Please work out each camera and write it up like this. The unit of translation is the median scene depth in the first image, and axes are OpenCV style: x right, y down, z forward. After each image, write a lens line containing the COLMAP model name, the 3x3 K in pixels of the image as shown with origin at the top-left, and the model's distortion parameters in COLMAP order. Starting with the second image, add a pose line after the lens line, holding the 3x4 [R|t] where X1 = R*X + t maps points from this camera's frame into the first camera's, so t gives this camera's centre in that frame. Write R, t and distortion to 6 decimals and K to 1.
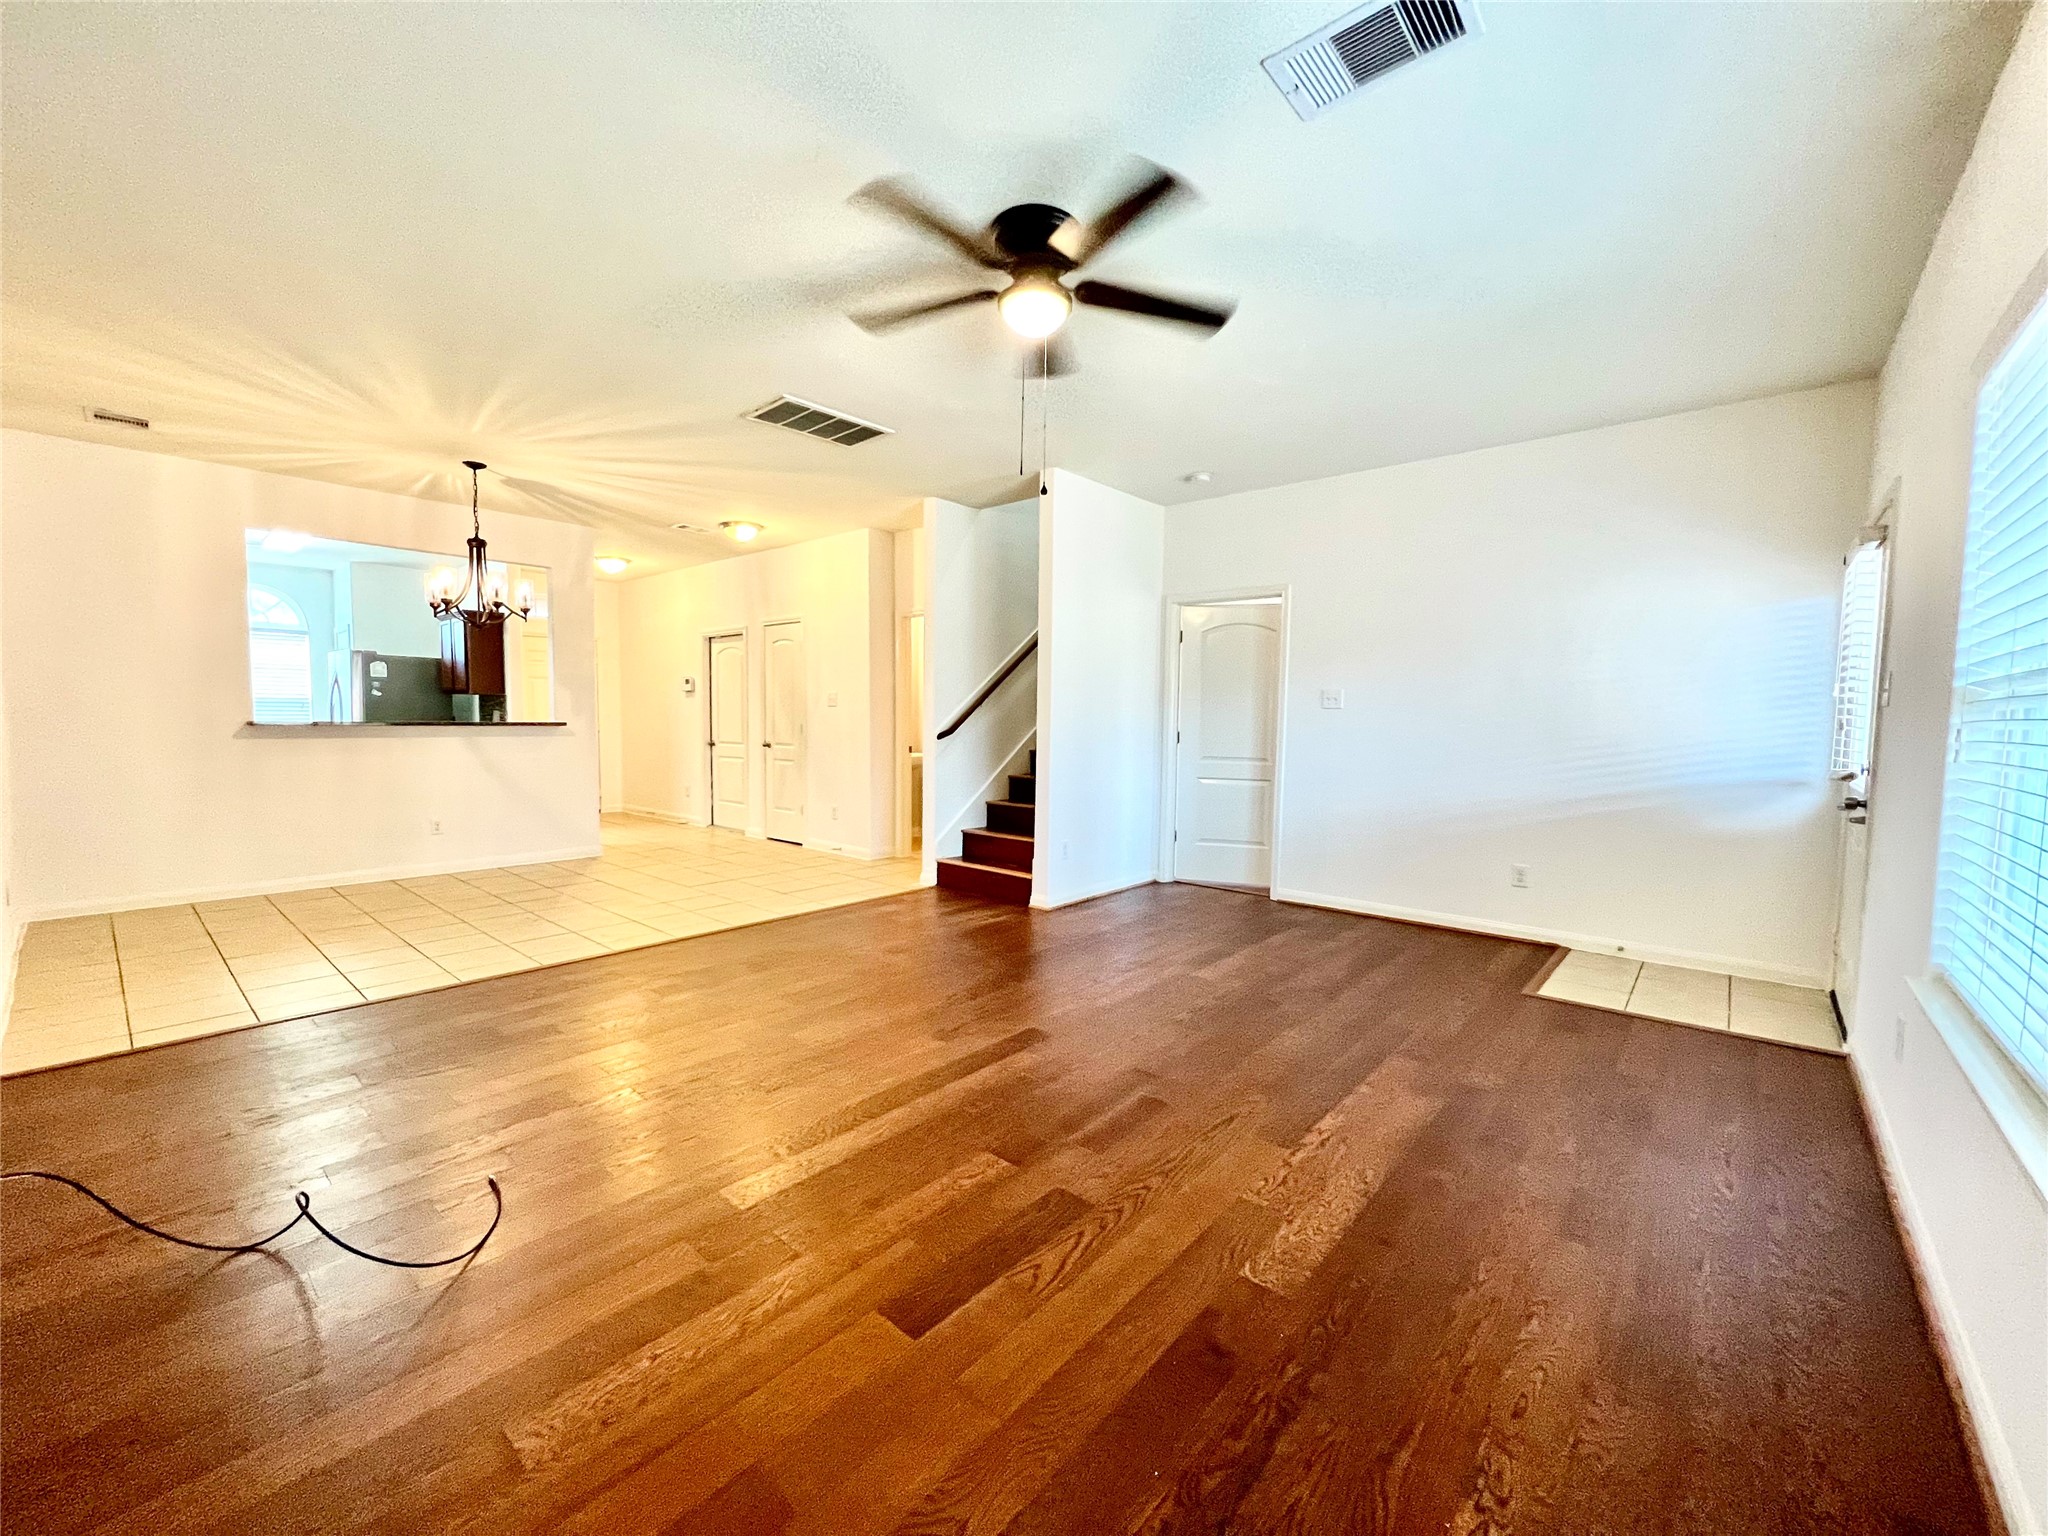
lens RADIAL K [[817.5, 0, 1031.0], [0, 817.5, 768.0], [0, 0, 1]] dist [-0.008221, 0.000091]
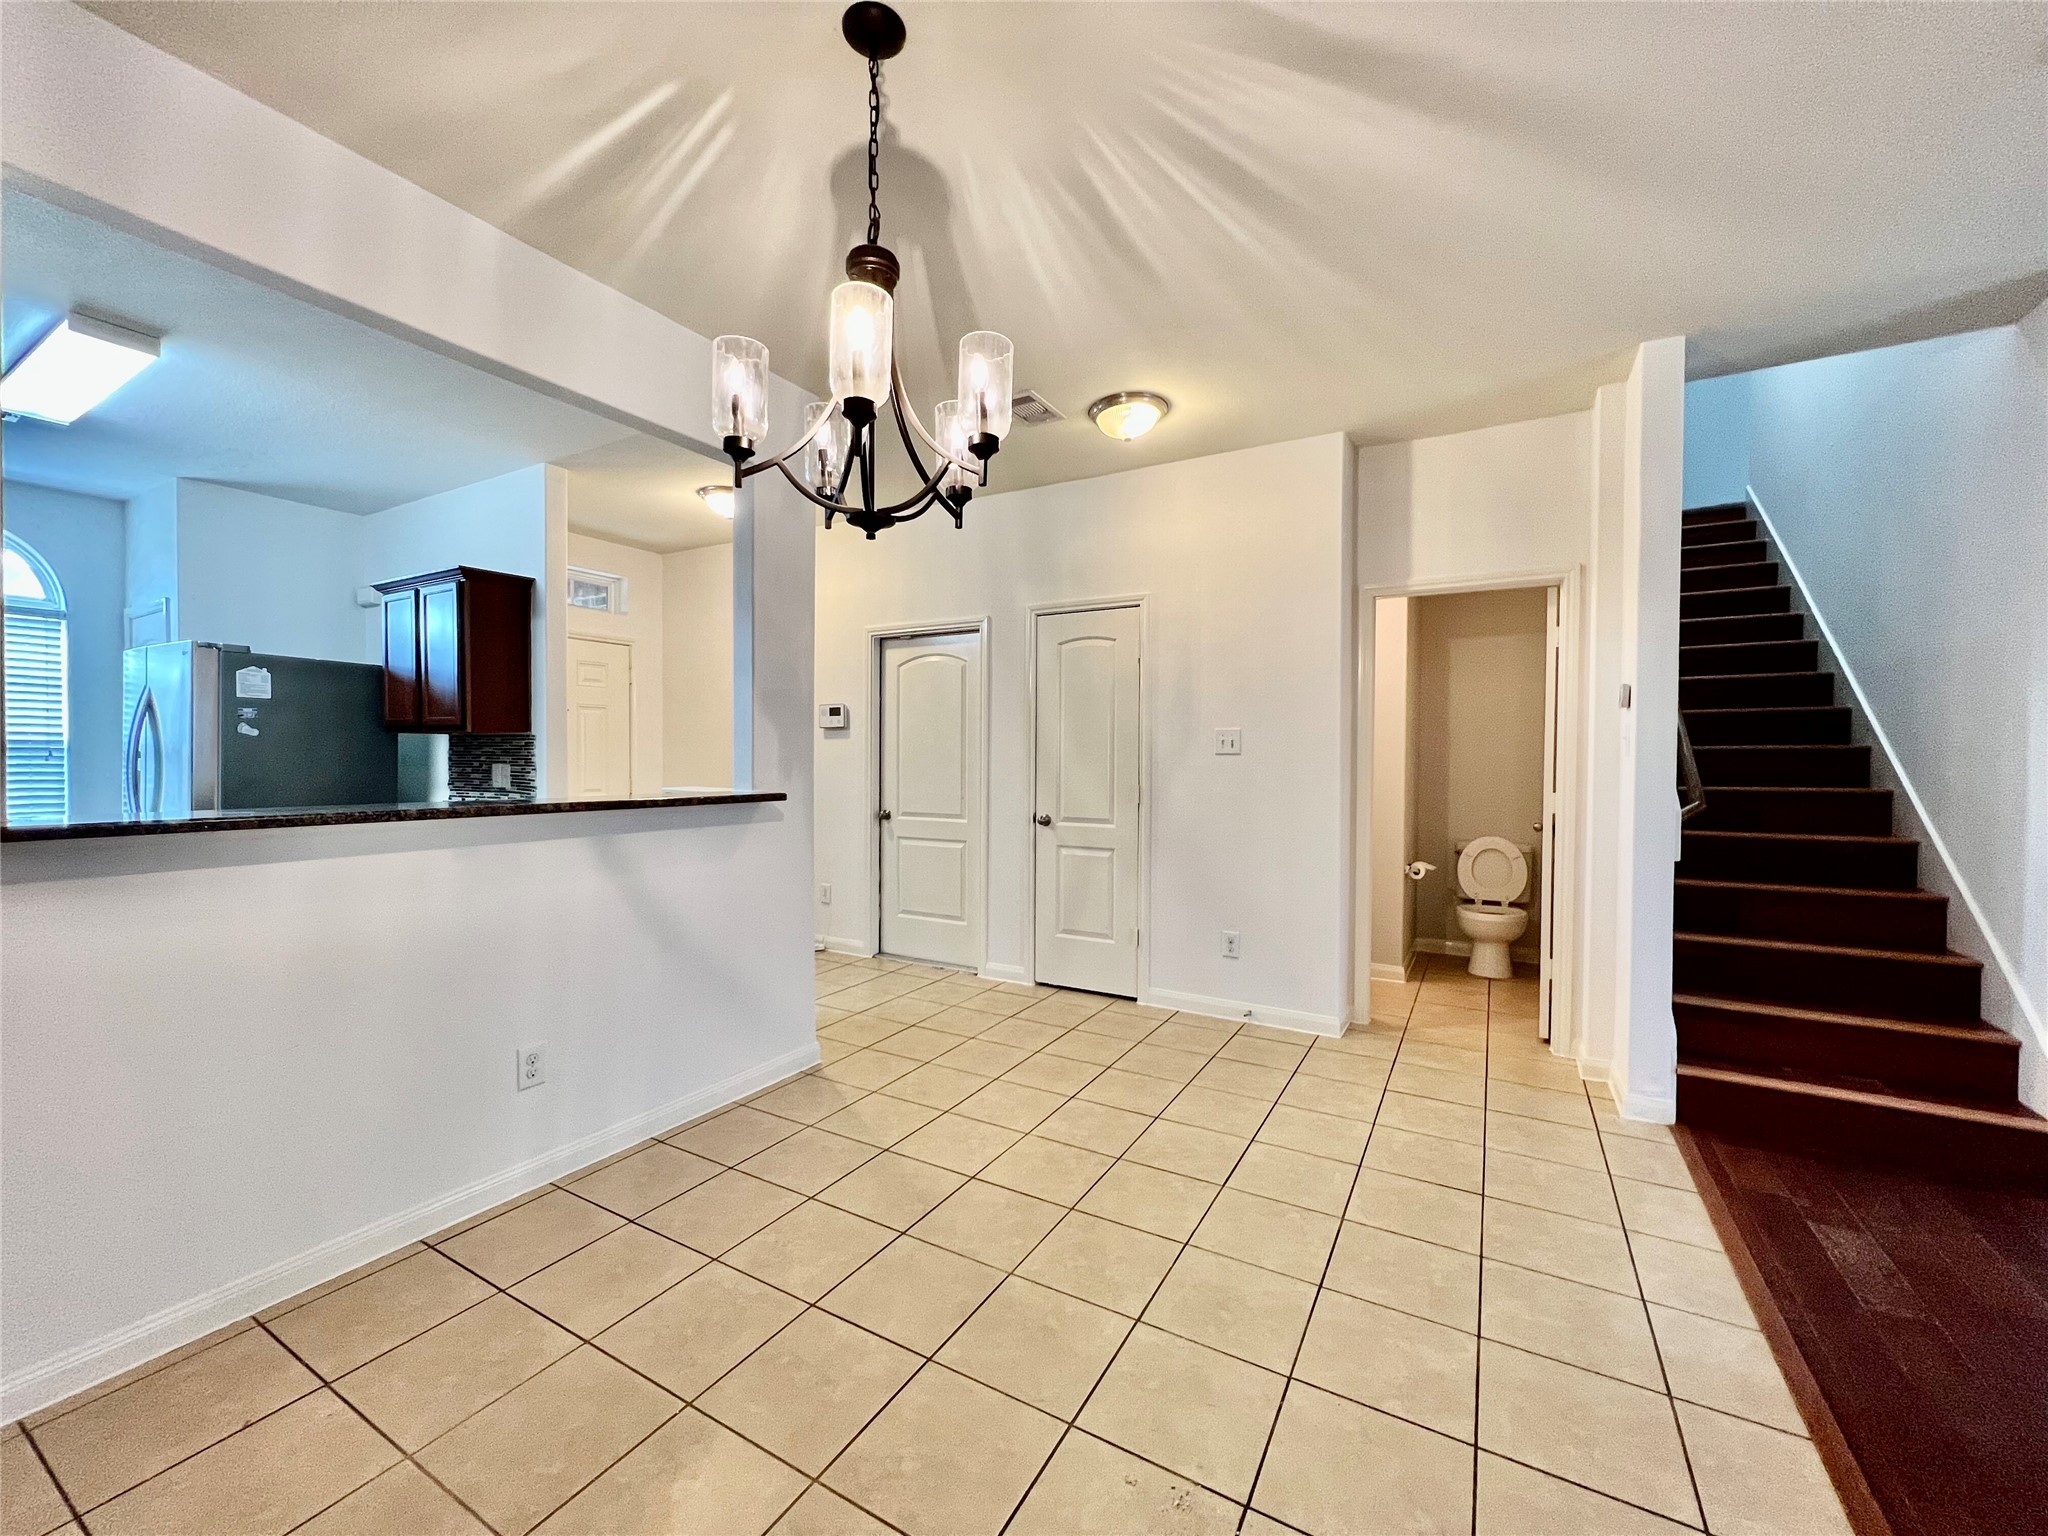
lens RADIAL K [[818.5, 0, 1024.0], [0, 818.5, 768.0], [0, 0, 1]] dist [0.001520, 0.000216]
pose [[0.983565, -0.009086, 0.180326, -0.431760], [0.018409, 0.998575, -0.050092, -0.035993], [-0.179613, 0.052588, 0.982331, 0.428621]]
